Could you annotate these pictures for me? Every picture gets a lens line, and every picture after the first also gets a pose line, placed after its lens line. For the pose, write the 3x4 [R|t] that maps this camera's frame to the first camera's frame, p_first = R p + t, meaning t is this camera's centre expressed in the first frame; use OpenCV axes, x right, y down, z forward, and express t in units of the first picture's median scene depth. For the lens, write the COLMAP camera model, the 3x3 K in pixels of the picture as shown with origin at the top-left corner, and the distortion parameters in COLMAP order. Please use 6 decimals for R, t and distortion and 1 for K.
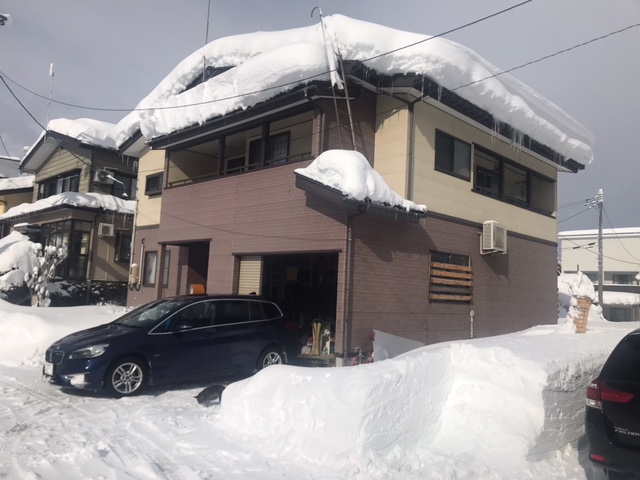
lens RADIAL K [[513.3, 0, 320.0], [0, 513.3, 240.0], [0, 0, 1]] dist [0.110273, -0.140844]
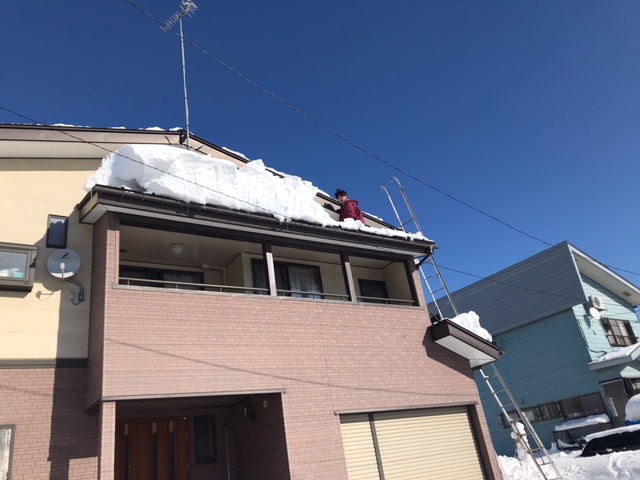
lens RADIAL K [[513.3, 0, 320.0], [0, 513.3, 240.0], [0, 0, 1]] dist [0.110273, -0.140844]
pose [[0.187015, 0.345124, 0.919736, -0.850906], [0.059788, 0.930520, -0.361328, 0.058800], [-0.980536, 0.122563, 0.153387, 0.837841]]
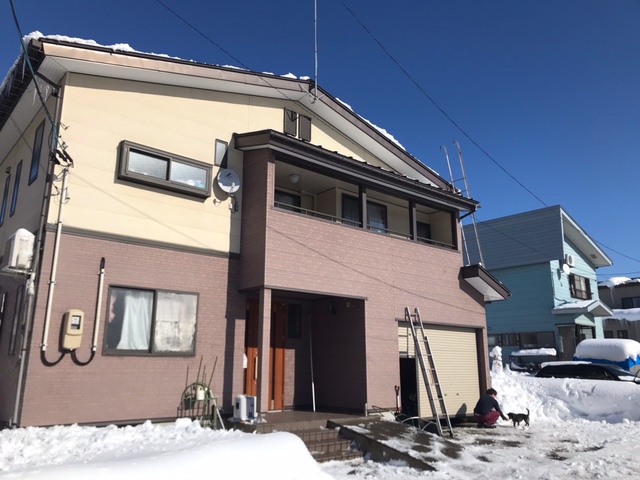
lens RADIAL K [[513.3, 0, 320.0], [0, 513.3, 240.0], [0, 0, 1]] dist [0.110273, -0.140844]
pose [[0.076354, 0.191553, 0.978508, -1.087873], [-0.092839, 0.978475, -0.184302, 0.069010], [-0.992749, -0.076771, 0.092494, 1.007200]]
